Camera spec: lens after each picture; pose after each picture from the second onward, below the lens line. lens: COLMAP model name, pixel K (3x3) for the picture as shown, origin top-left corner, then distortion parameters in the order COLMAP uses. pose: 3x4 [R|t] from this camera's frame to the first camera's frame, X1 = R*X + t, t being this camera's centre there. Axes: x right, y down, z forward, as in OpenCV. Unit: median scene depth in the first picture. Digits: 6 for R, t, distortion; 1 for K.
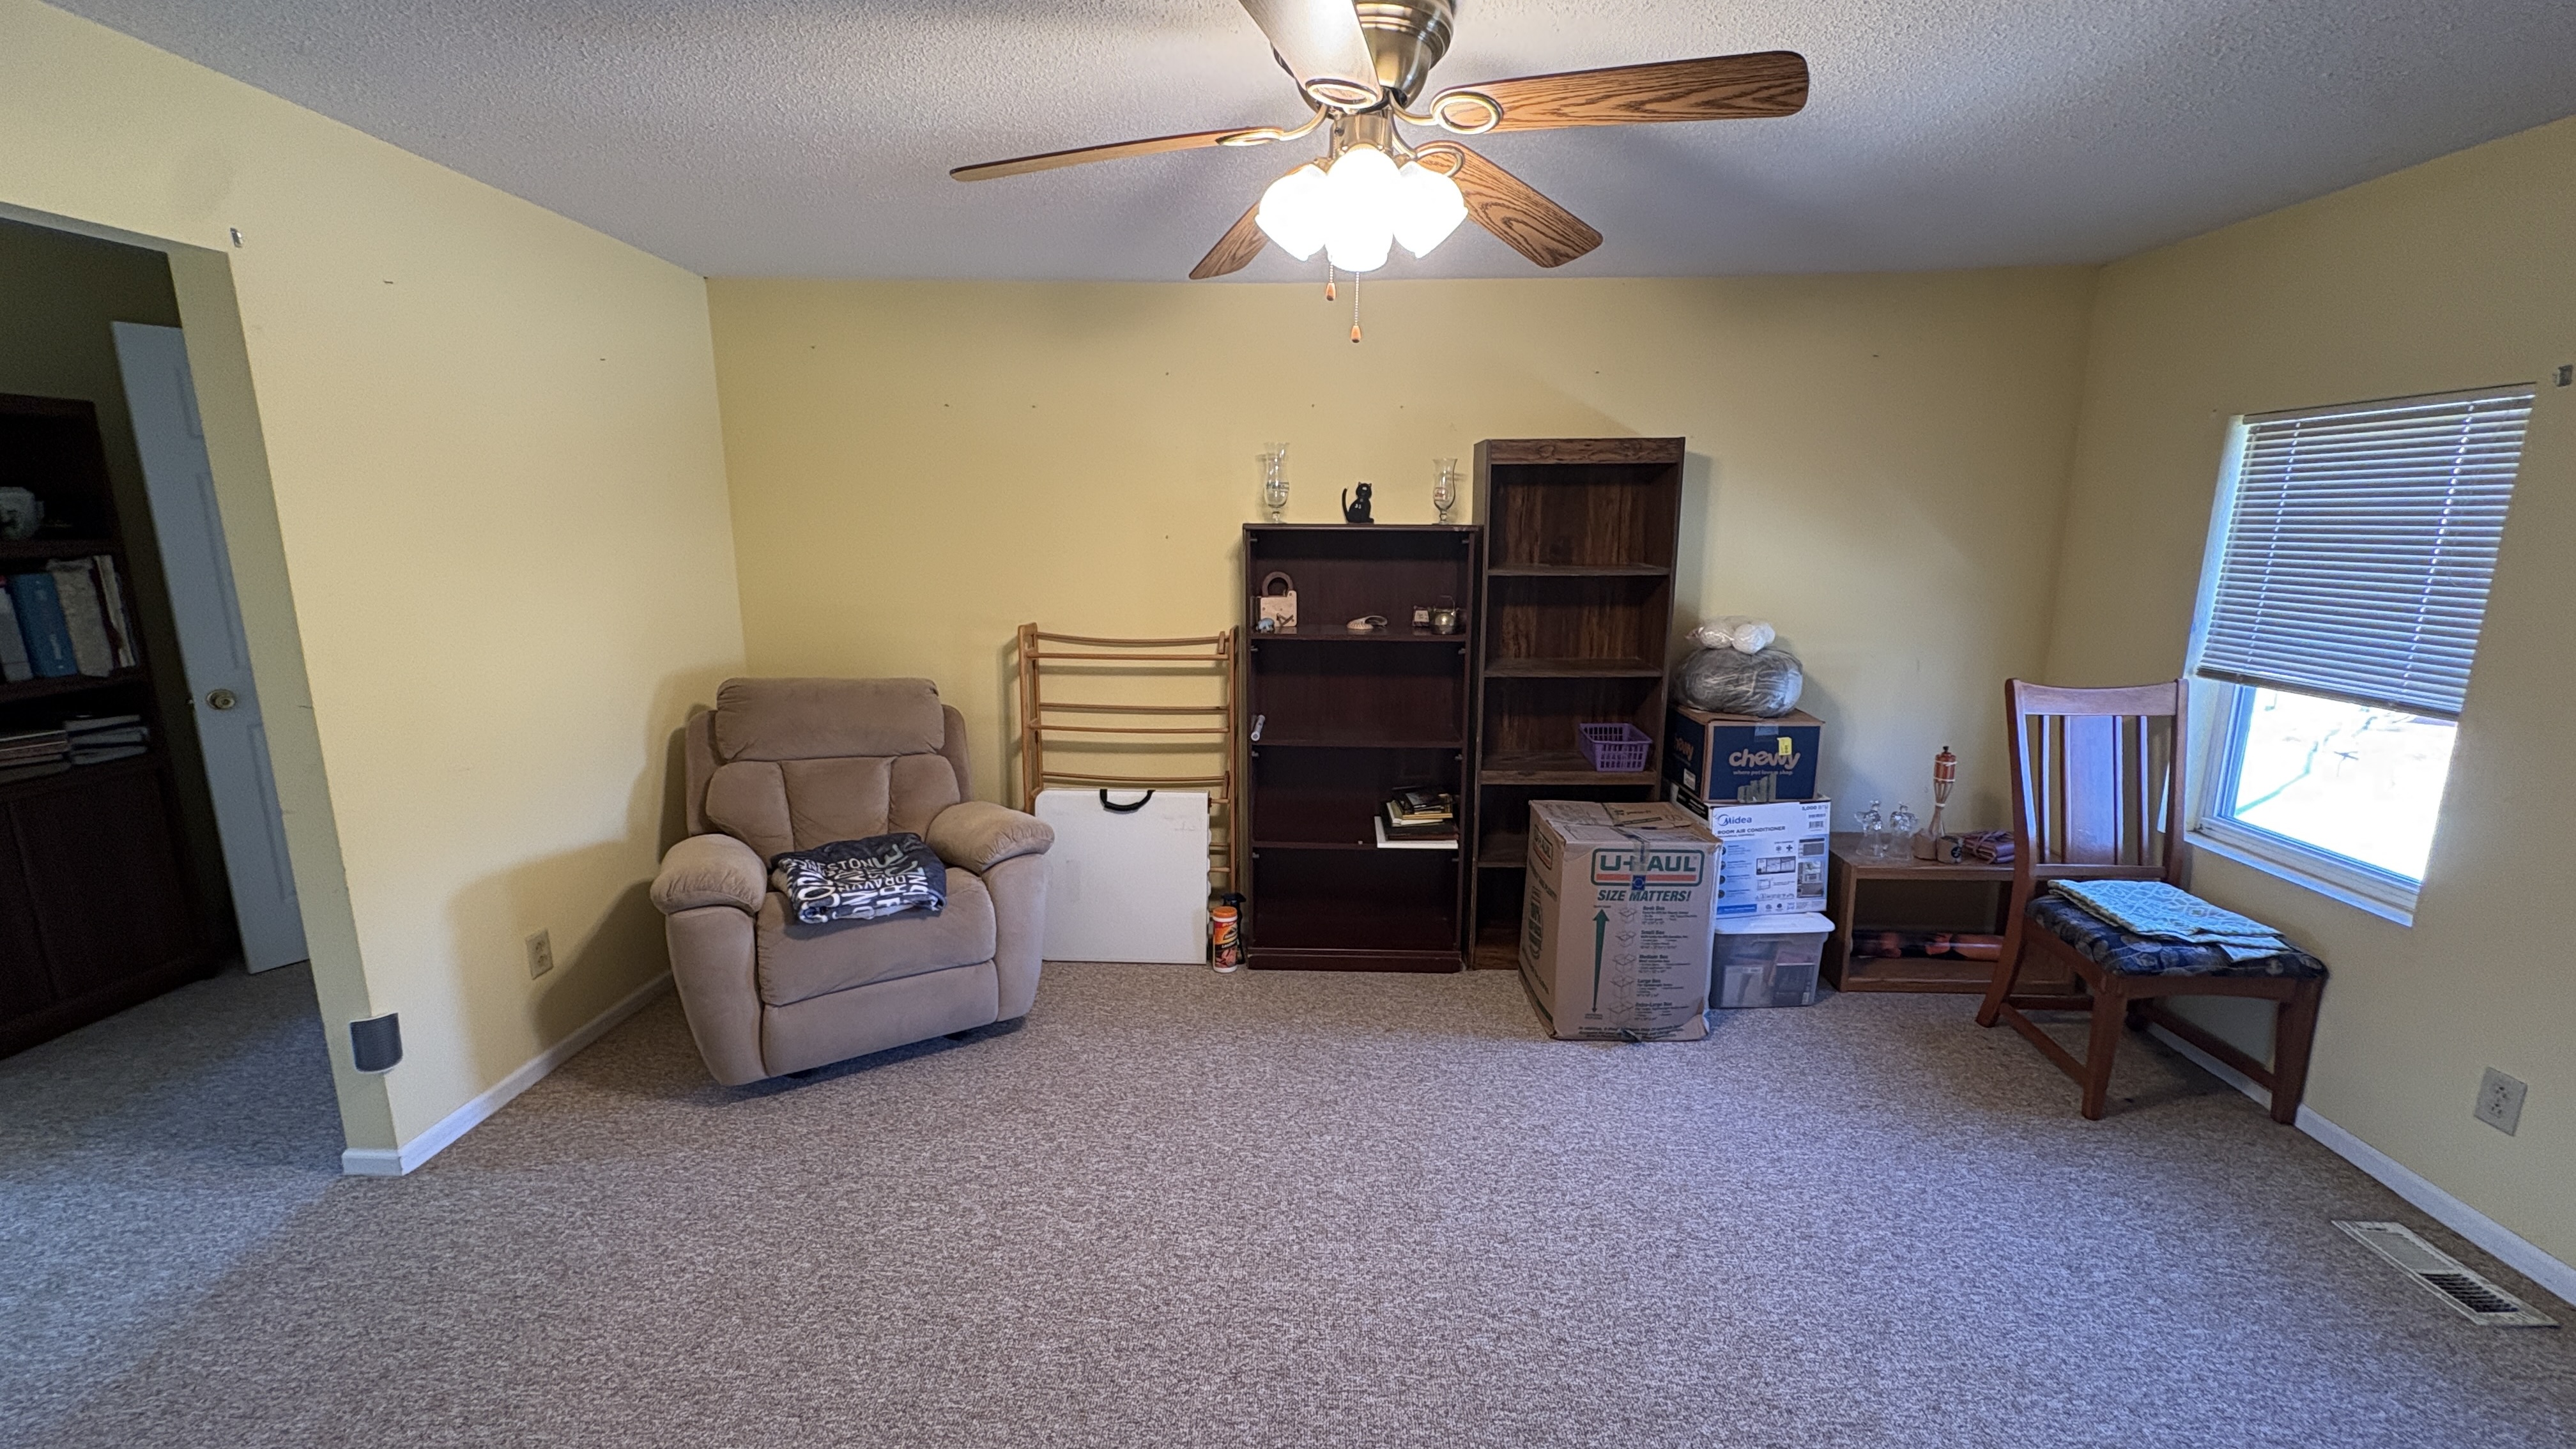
lens RADIAL K [[1023.4, 0, 1277.7], [0, 1023.4, 714.1], [0, 0, 1]] dist [0.000701, -0.000335]
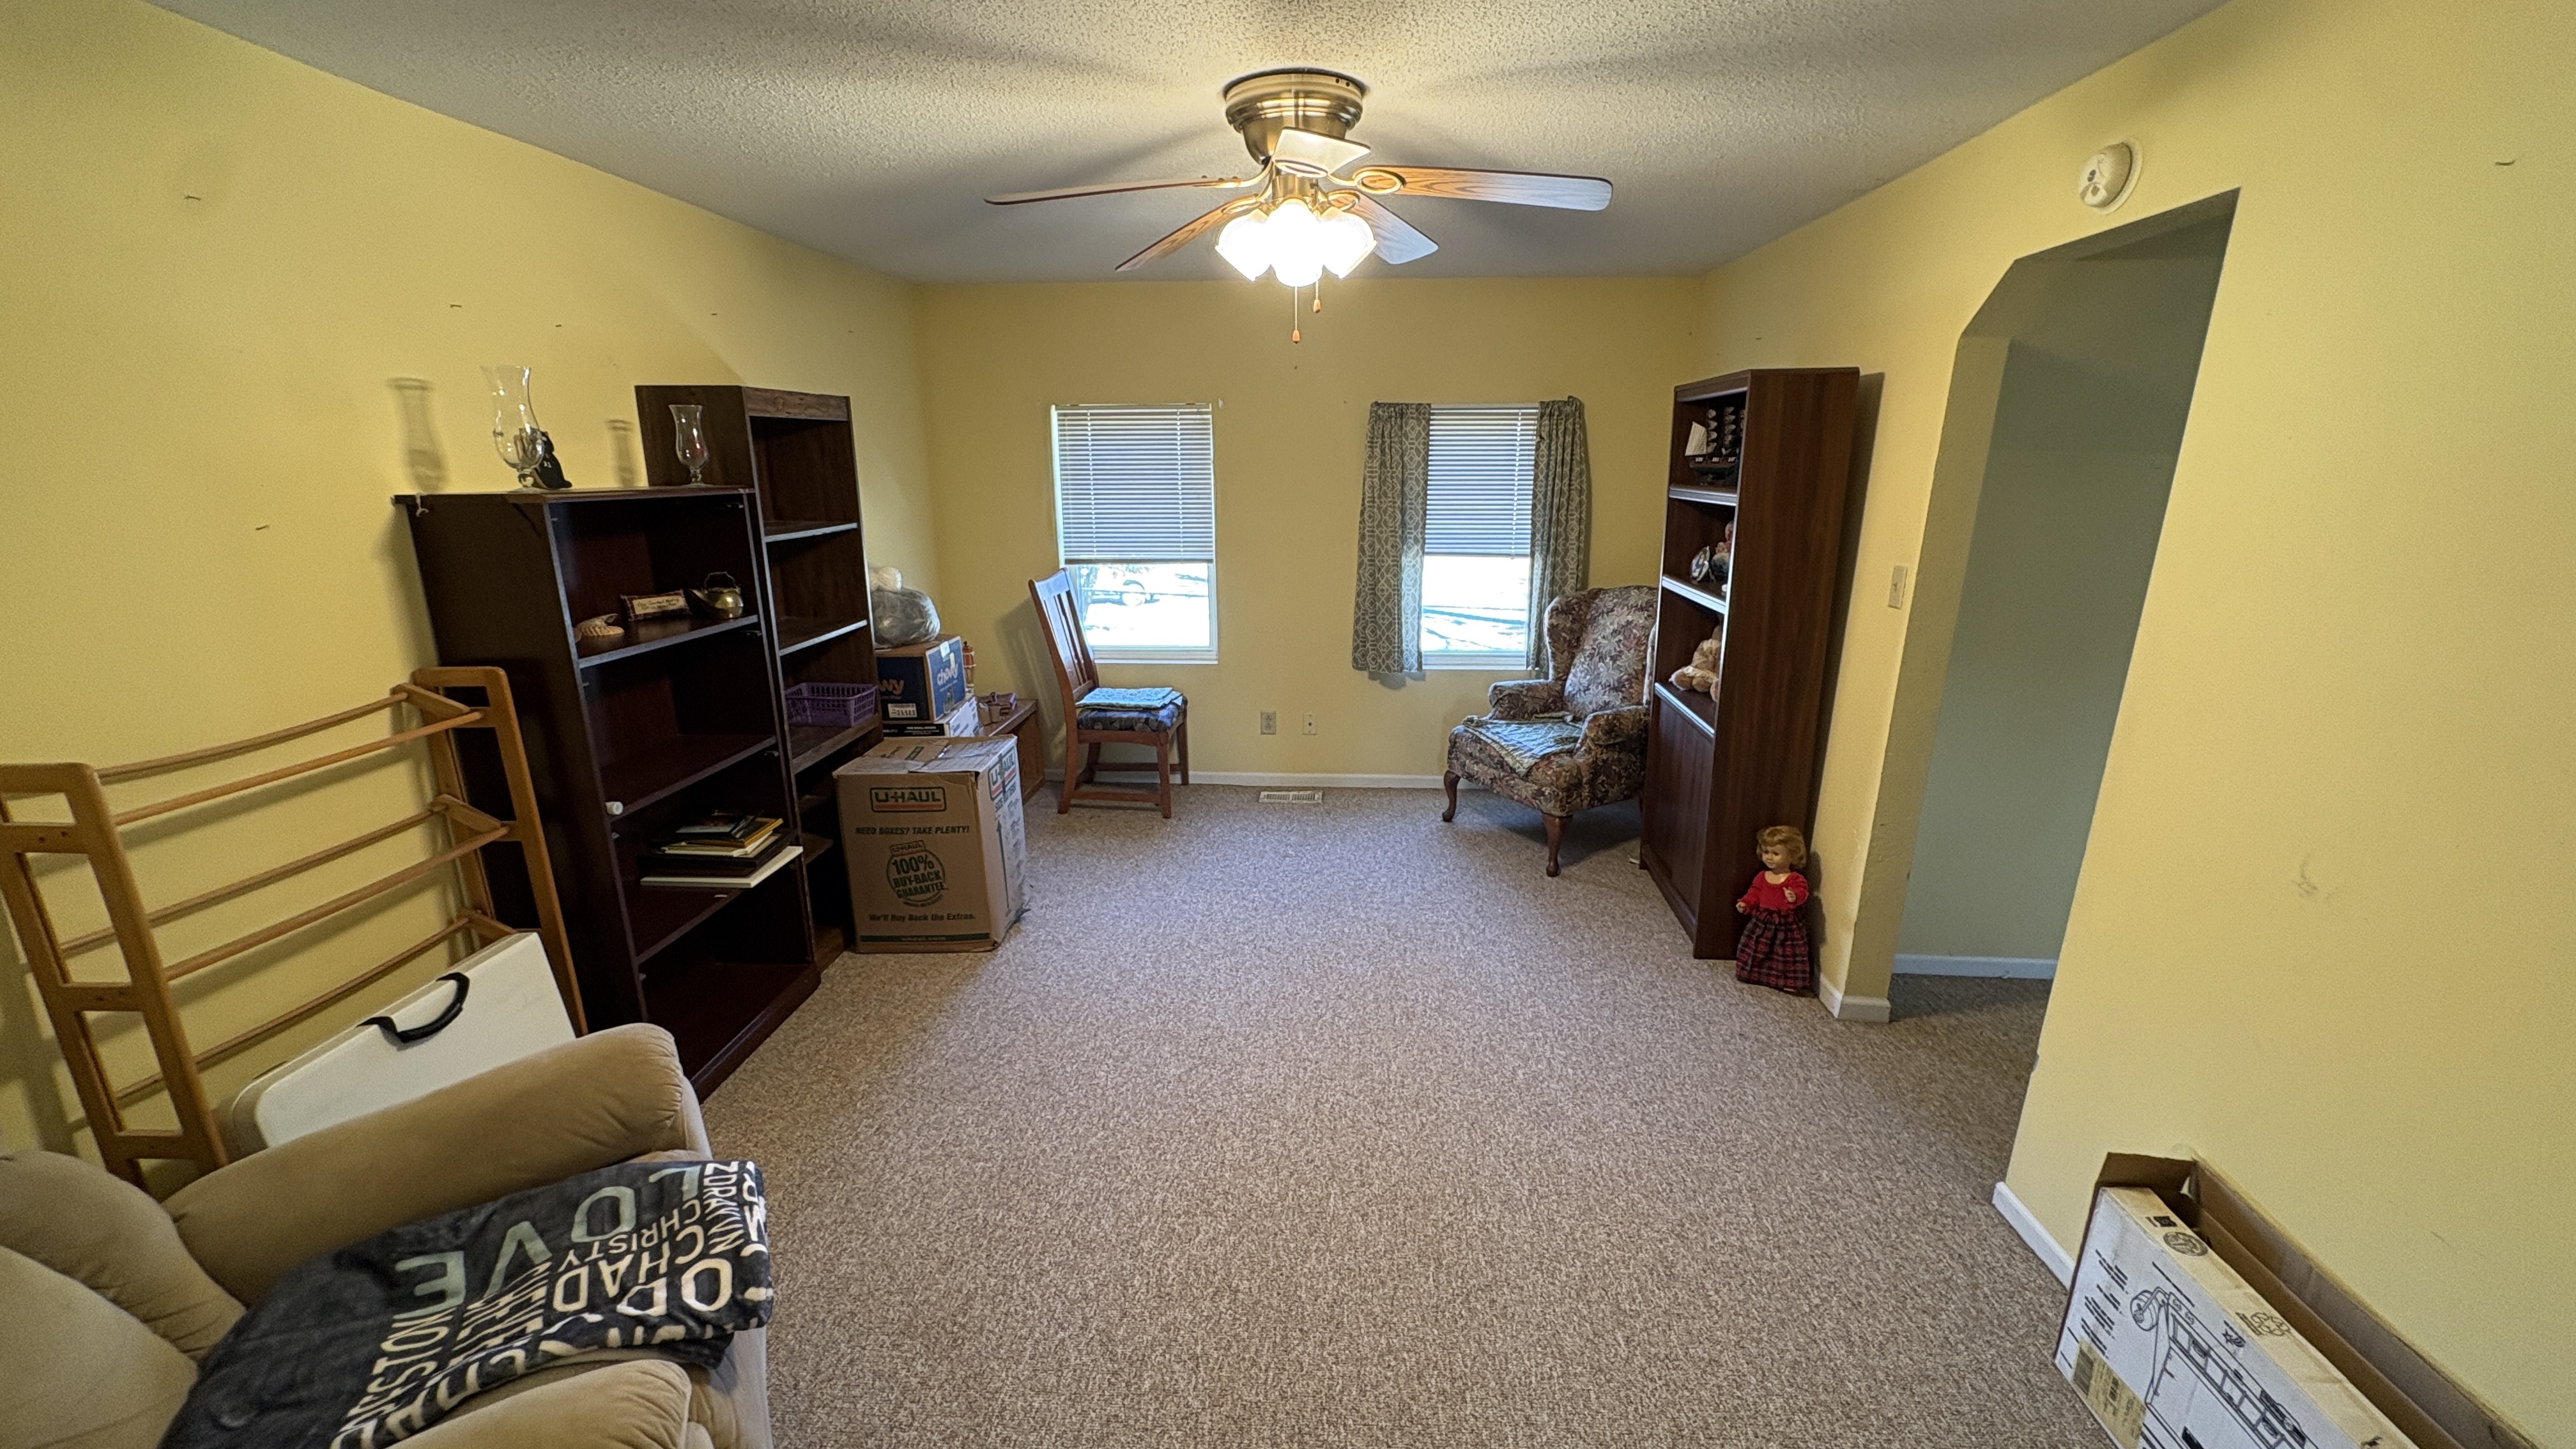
lens RADIAL K [[1023.4, 0, 1274.6], [0, 1023.4, 738.0], [0, 0, 1]] dist [0.000701, -0.000335]
pose [[0.031653, -0.264275, 0.963928, -0.652223], [0.202475, 0.946111, 0.252741, -0.106122], [-0.978776, 0.187172, 0.083457, 0.505602]]
